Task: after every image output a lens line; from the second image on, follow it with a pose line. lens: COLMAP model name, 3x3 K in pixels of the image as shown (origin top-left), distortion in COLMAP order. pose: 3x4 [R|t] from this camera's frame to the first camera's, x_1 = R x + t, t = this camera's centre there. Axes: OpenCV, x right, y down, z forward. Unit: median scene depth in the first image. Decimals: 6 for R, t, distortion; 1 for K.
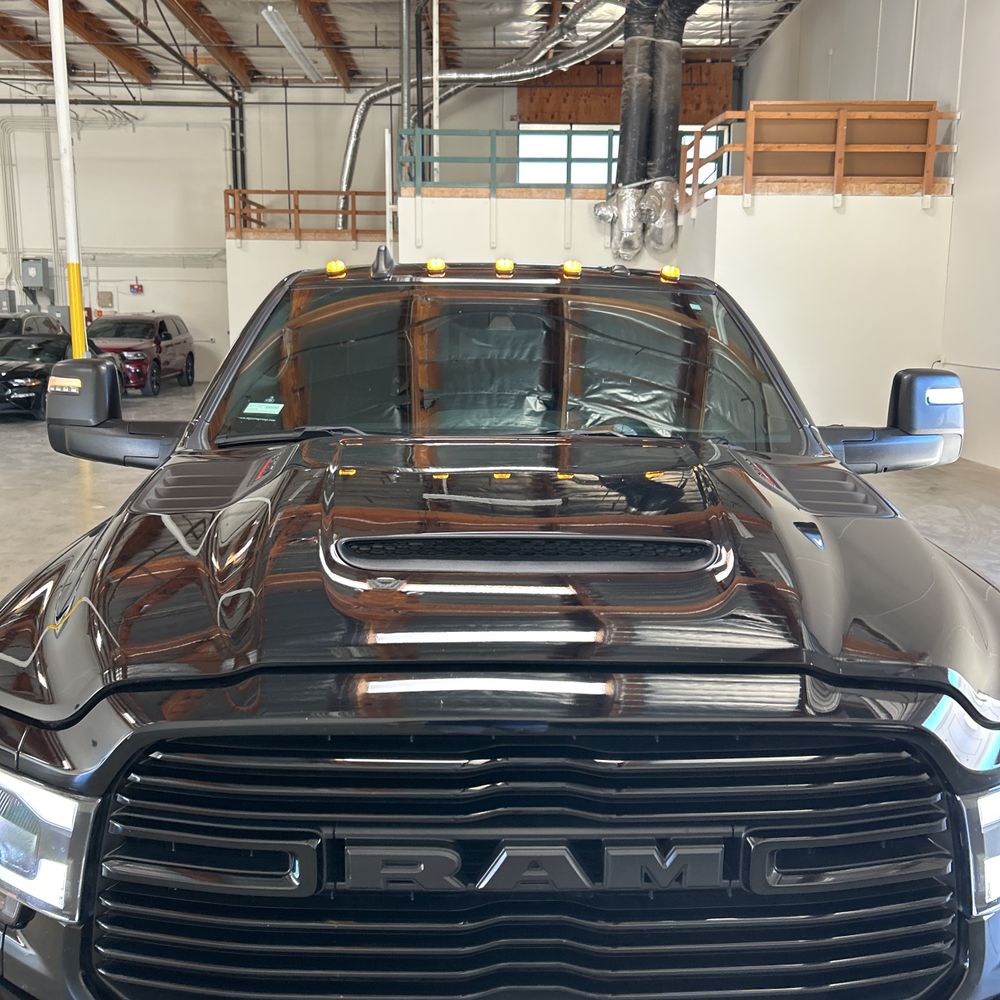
lens RADIAL K [[1015.2, 0, 503.2], [0, 1015.2, 495.5], [0, 0, 1]] dist [0.013298, 0.000000]
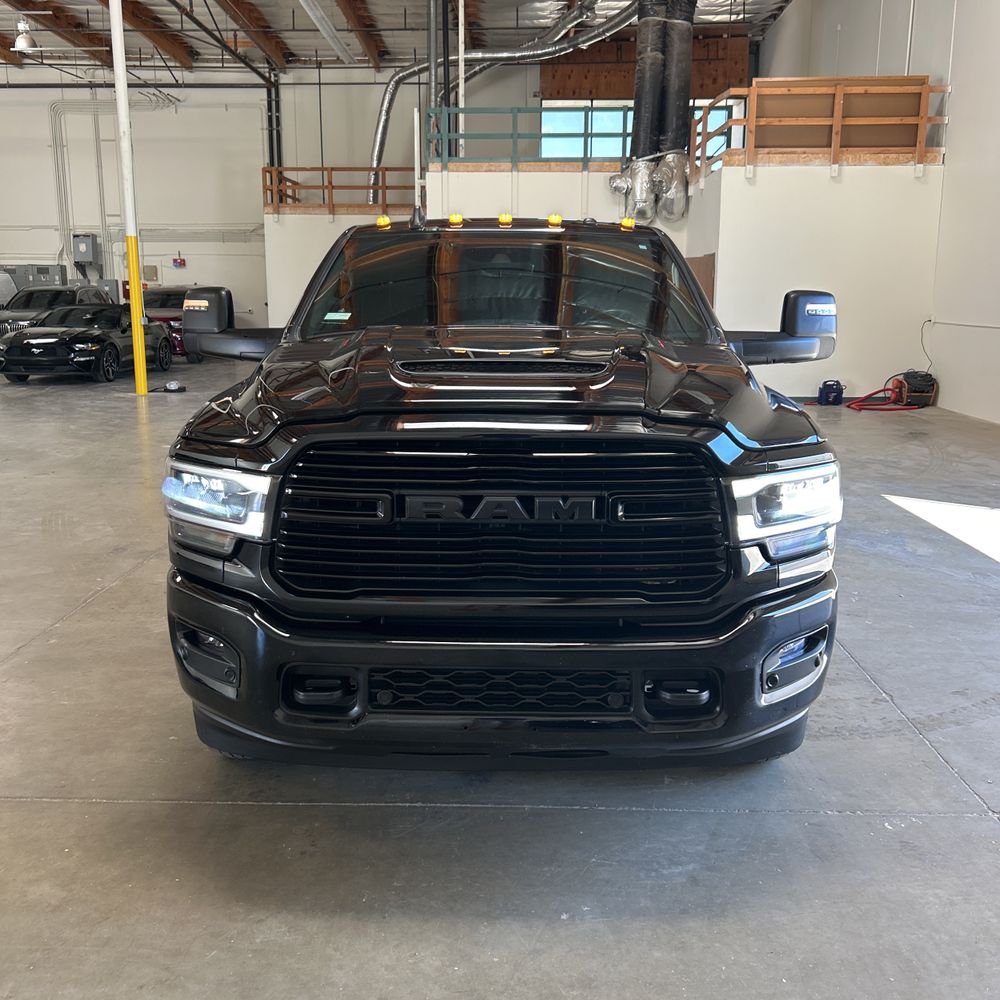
lens RADIAL K [[1015.2, 0, 489.6], [0, 1015.2, 495.3], [0, 0, 1]] dist [0.013298, 0.000000]
pose [[0.999189, 0.001386, -0.040252, 0.007325], [-0.000481, 0.999747, 0.022485, 0.023891], [0.040273, -0.022448, 0.998937, -0.078862]]
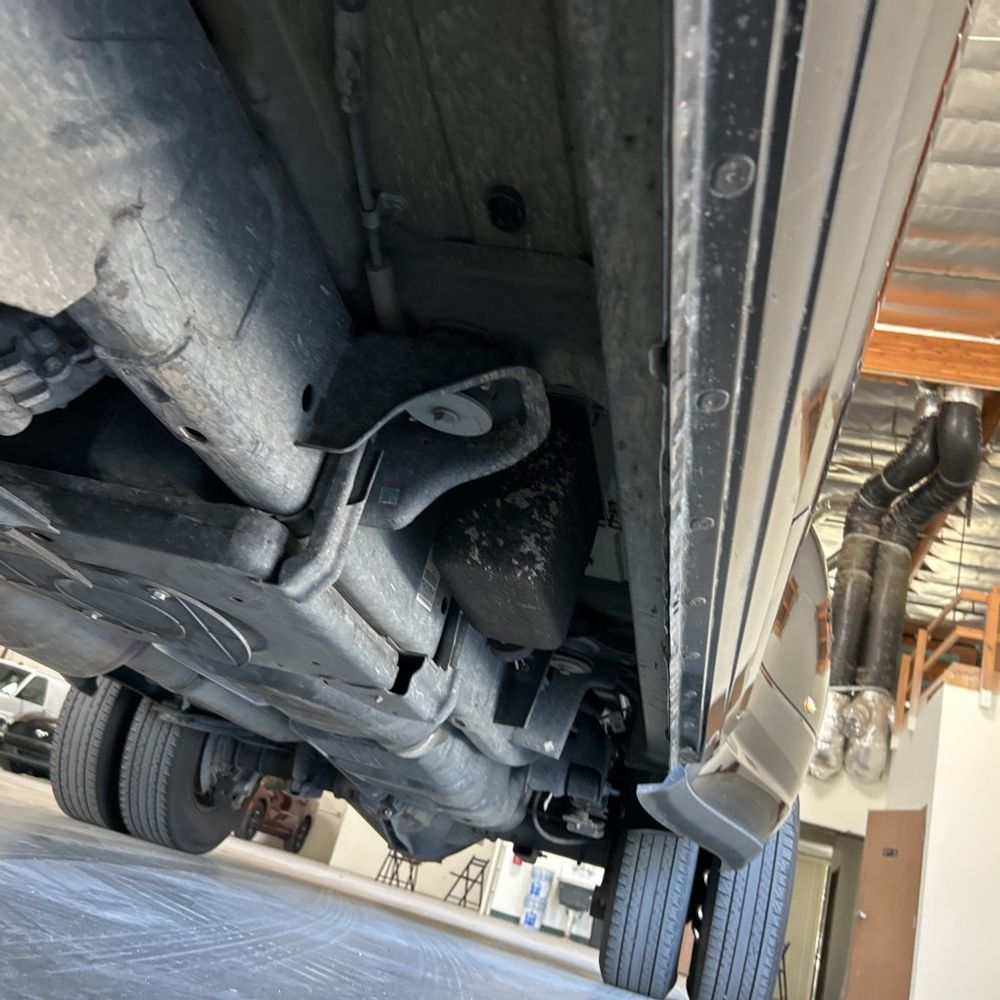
lens RADIAL K [[1015.2, 0, 485.8], [0, 1015.2, 487.8], [0, 0, 1]] dist [0.013298, 0.000000]
pose [[0.947405, 0.165563, -0.273883, 0.057551], [-0.290661, 0.803284, -0.519857, 0.072782], [0.133937, 0.572122, 0.809158, 0.205757]]
